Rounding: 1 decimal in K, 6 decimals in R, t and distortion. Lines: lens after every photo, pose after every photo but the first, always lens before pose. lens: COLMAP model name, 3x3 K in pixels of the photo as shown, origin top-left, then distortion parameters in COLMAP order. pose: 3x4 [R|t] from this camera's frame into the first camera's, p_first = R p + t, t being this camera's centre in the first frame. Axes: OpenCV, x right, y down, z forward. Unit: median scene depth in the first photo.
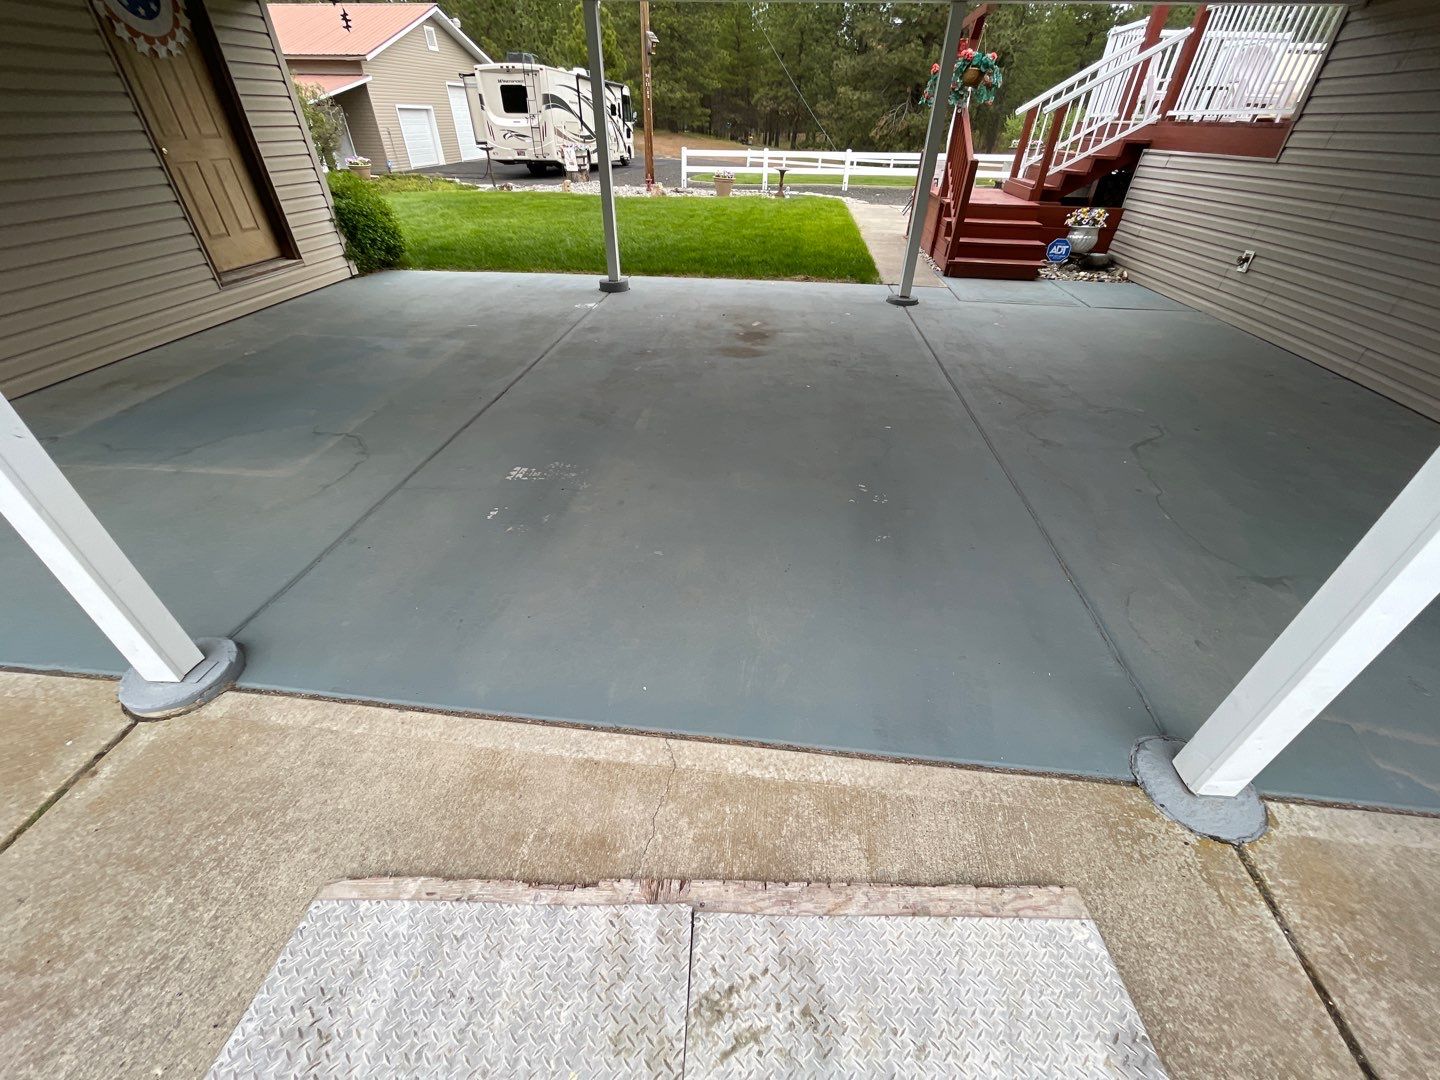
lens RADIAL K [[578.2, 0, 725.4], [0, 578.2, 538.4], [0, 0, 1]] dist [-0.000808, -0.000038]
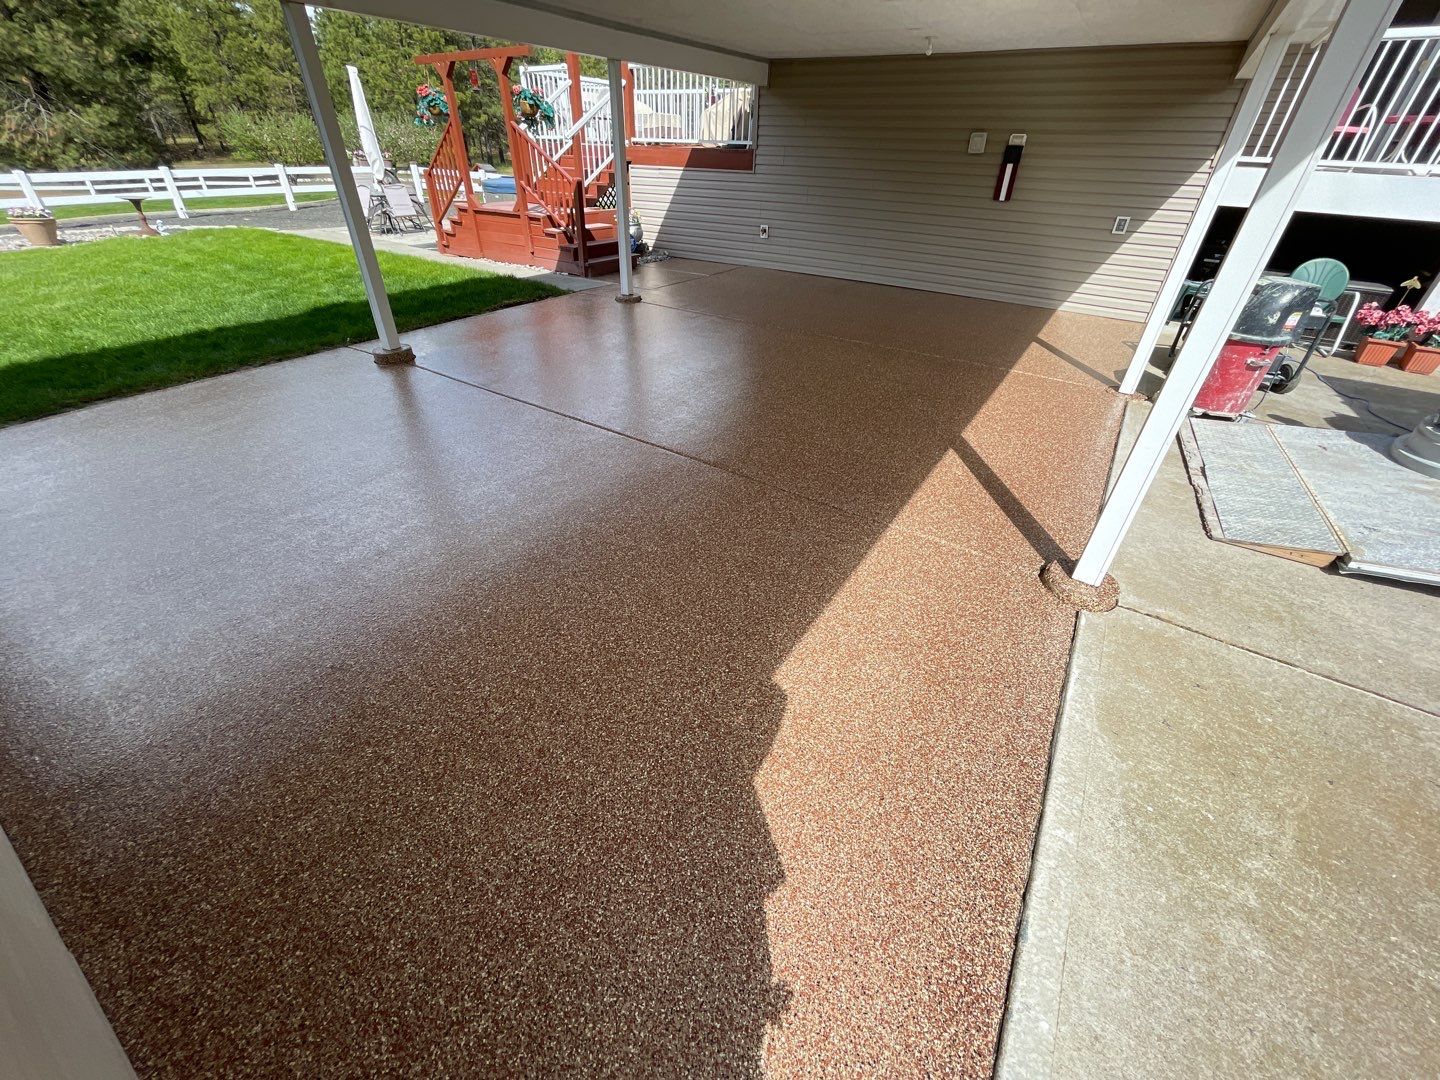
lens RADIAL K [[578.2, 0, 725.7], [0, 578.2, 538.0], [0, 0, 1]] dist [-0.000808, -0.000038]
pose [[0.457220, -0.503742, 0.732935, -0.809157], [0.506072, 0.825053, 0.251356, -0.225406], [-0.731328, 0.255993, 0.632160, 0.253058]]
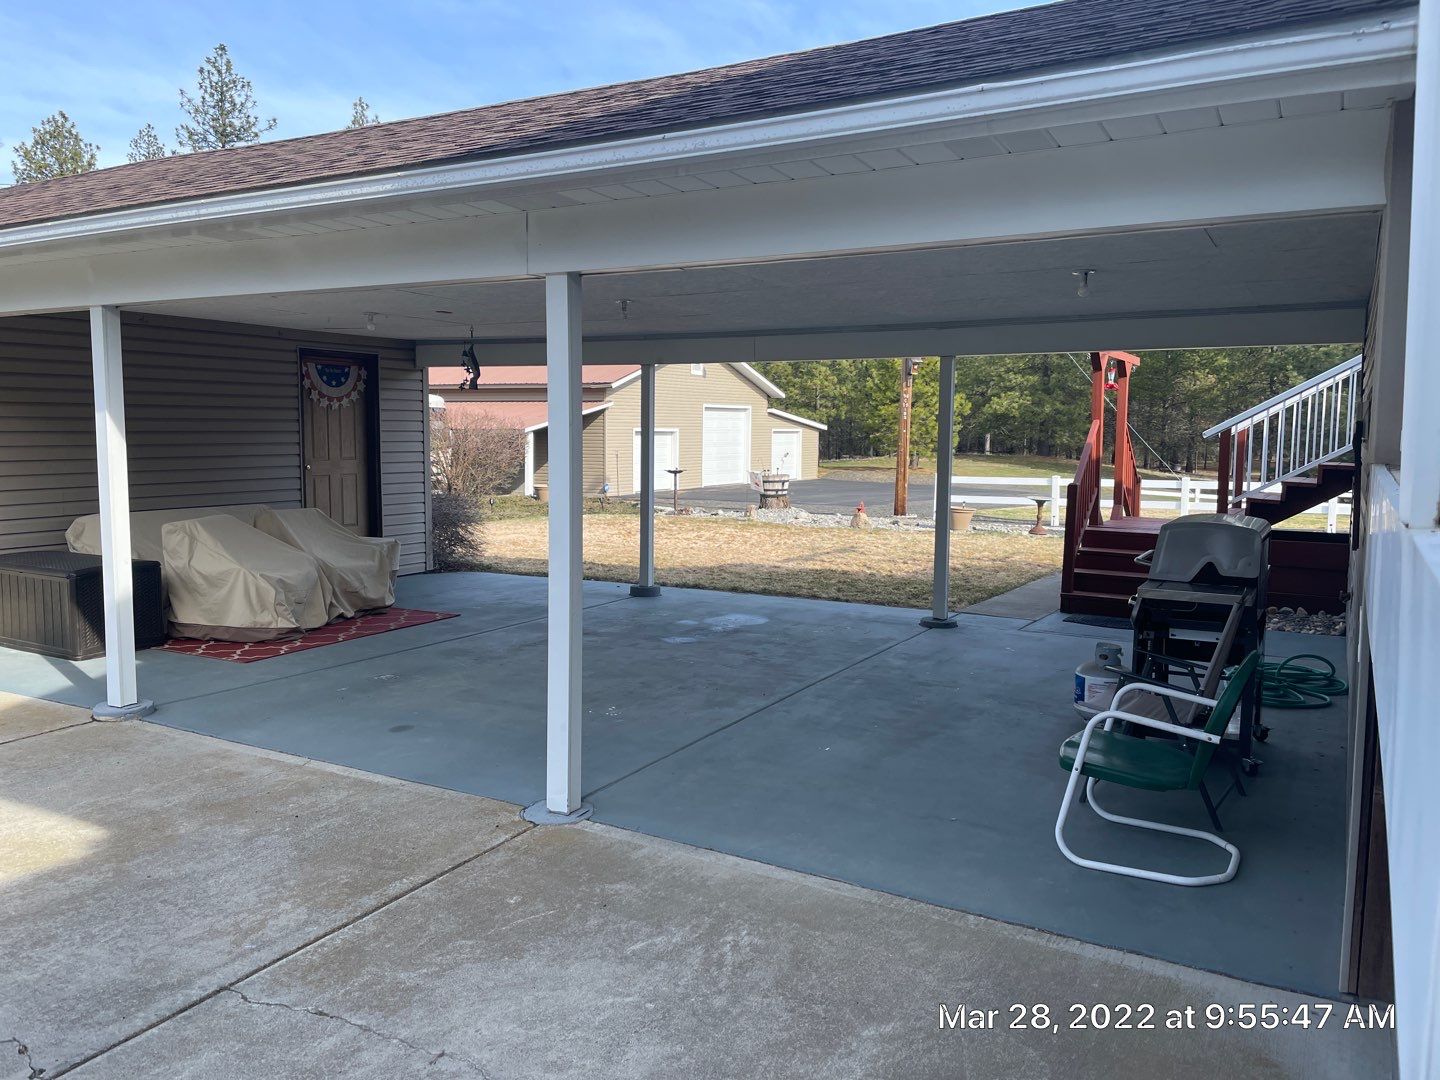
lens RADIAL K [[1084.5, 0, 713.7], [0, 1084.5, 543.4], [0, 0, 1]] dist [0.031074, -0.012688]
pose [[0.914881, 0.035123, -0.402192, 0.707687], [-0.234546, 0.857088, -0.458681, 0.317972], [0.328604, 0.513971, 0.792372, -0.455535]]
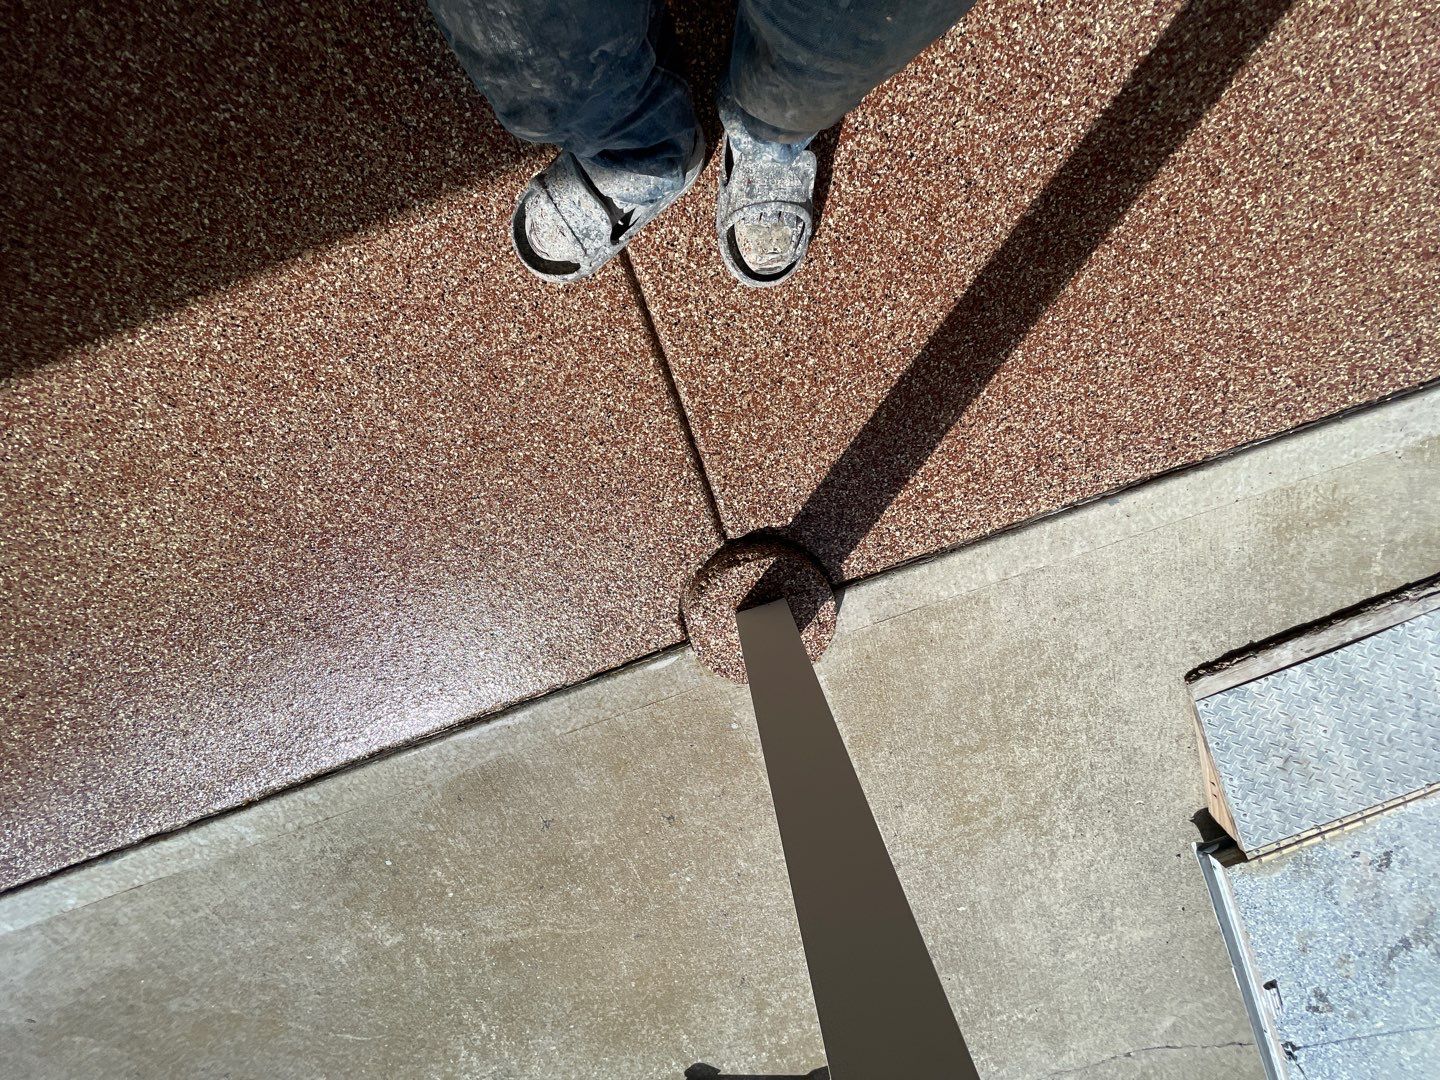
lens RADIAL K [[578.2, 0, 715.1], [0, 578.2, 547.0], [0, 0, 1]] dist [-0.000808, -0.000038]
pose [[0.897898, -0.423714, -0.119355, -0.308378], [0.228353, 0.216529, 0.949195, -0.139931], [-0.376344, -0.879535, 0.291177, 0.317618]]
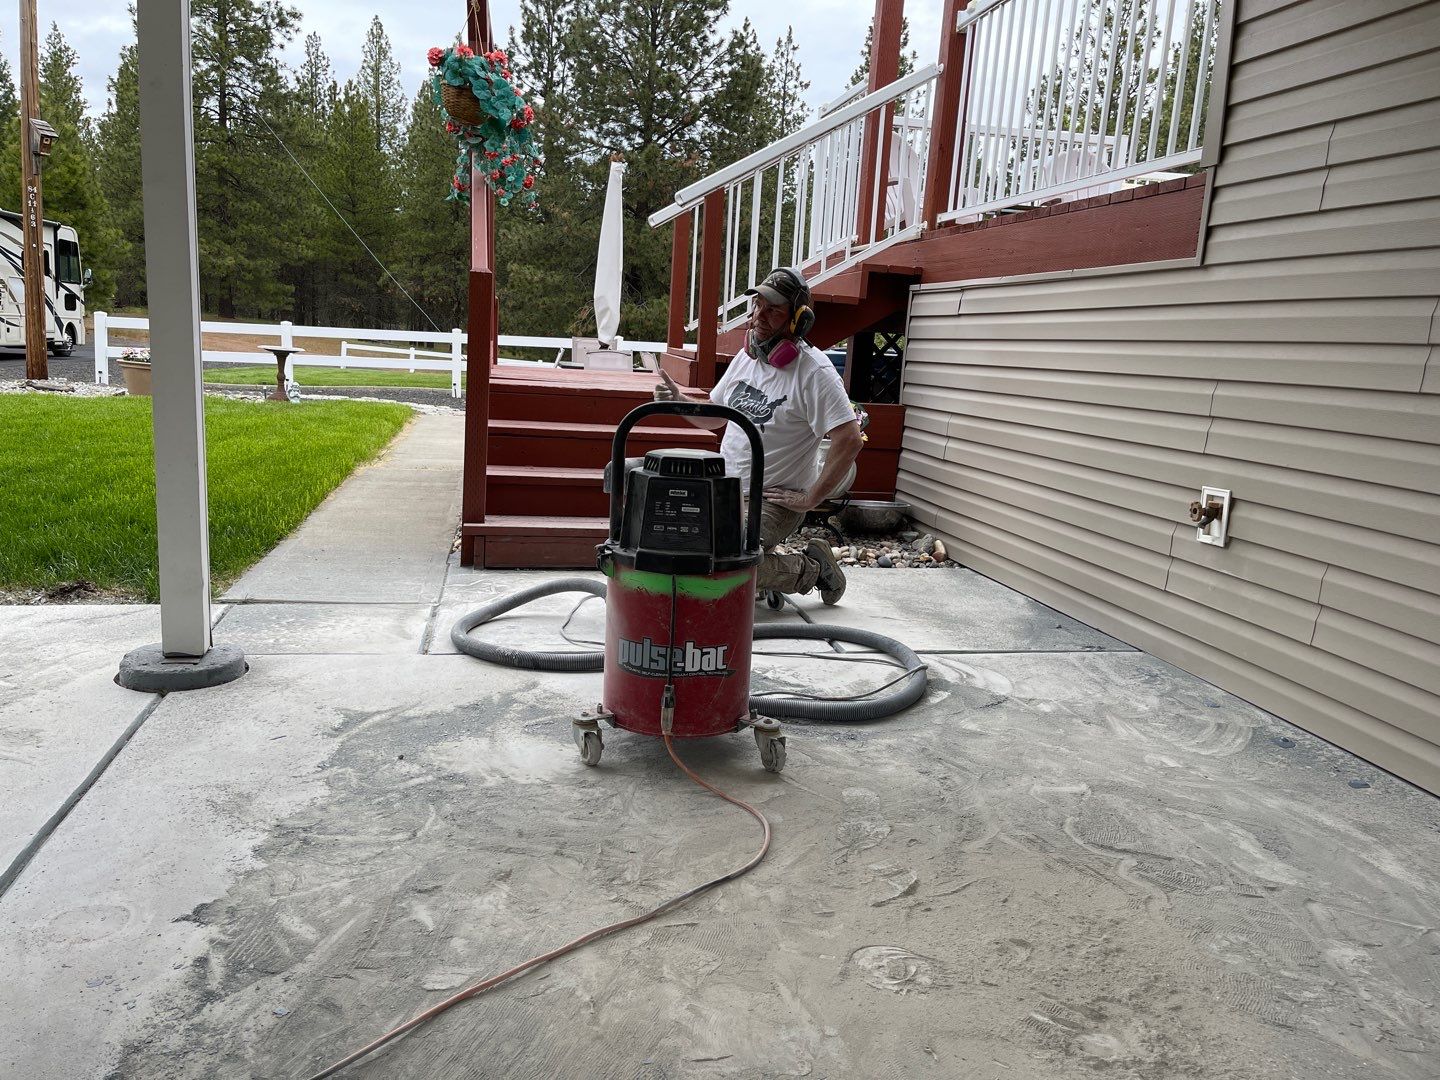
lens RADIAL K [[1084.5, 0, 711.1], [0, 1084.5, 537.1], [0, 0, 1]] dist [0.031074, -0.012688]
pose [[0.955349, -0.020235, 0.294787, 0.437551], [0.141715, 0.906799, -0.397029, -0.259241], [-0.259279, 0.421077, 0.869177, 0.532468]]
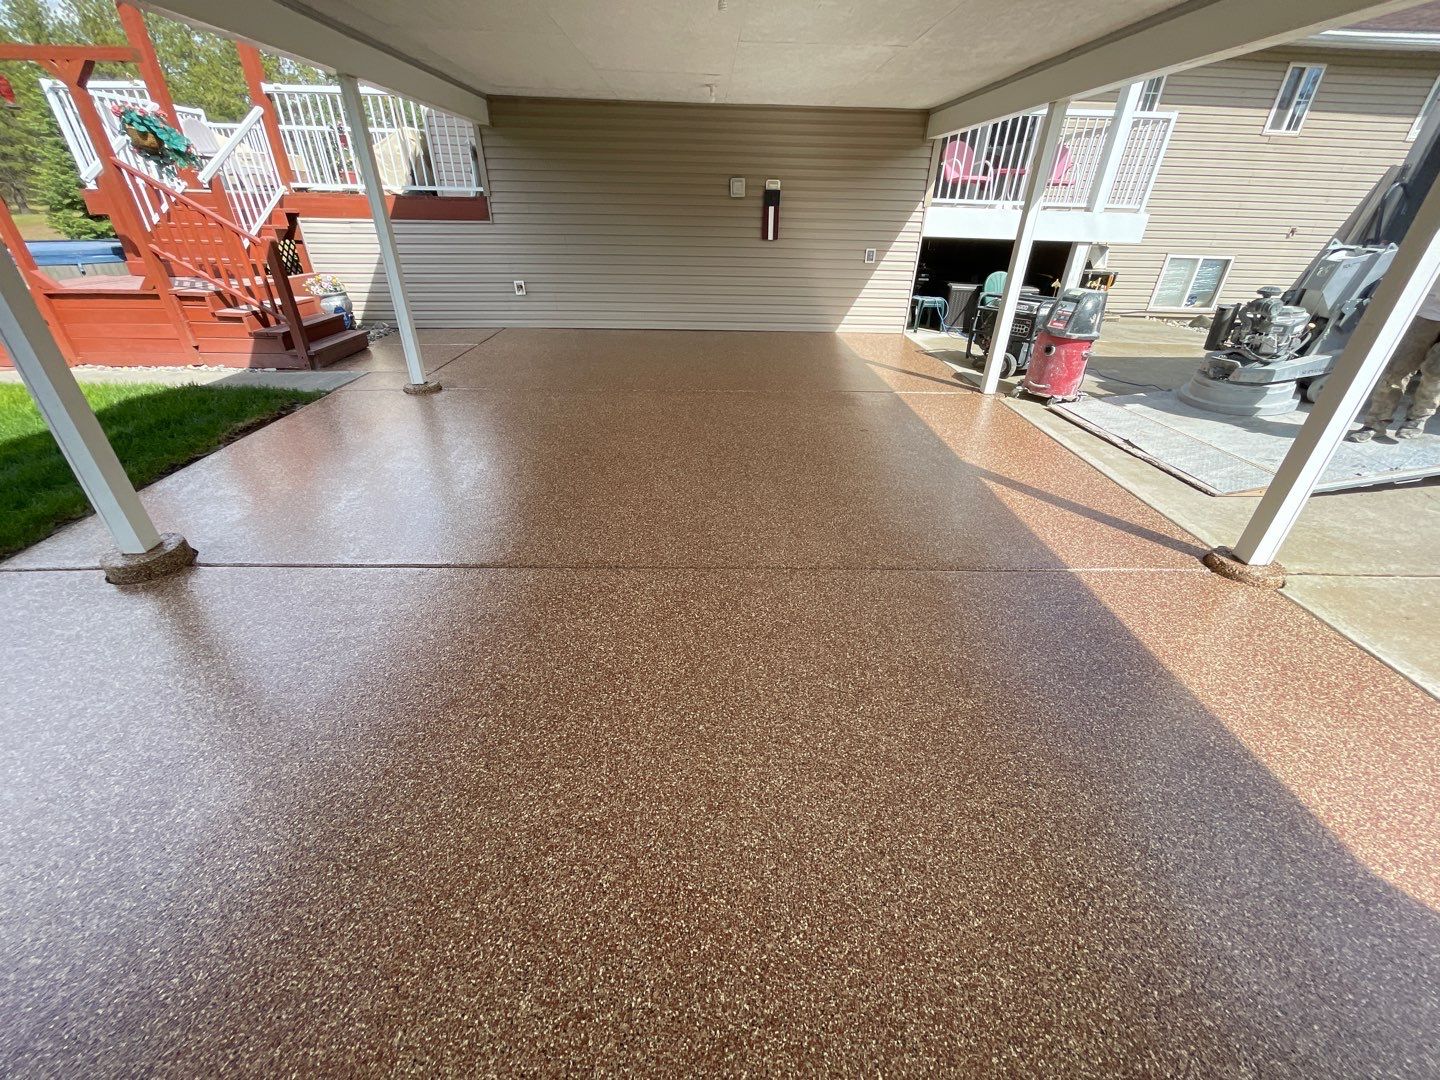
lens RADIAL K [[578.2, 0, 724.6], [0, 578.2, 542.8], [0, 0, 1]] dist [-0.000808, -0.000038]
pose [[-0.132486, -0.517308, 0.845482, -0.715282], [0.565089, 0.661375, 0.493212, -0.479037], [-0.814323, 0.543116, 0.204702, 0.629326]]
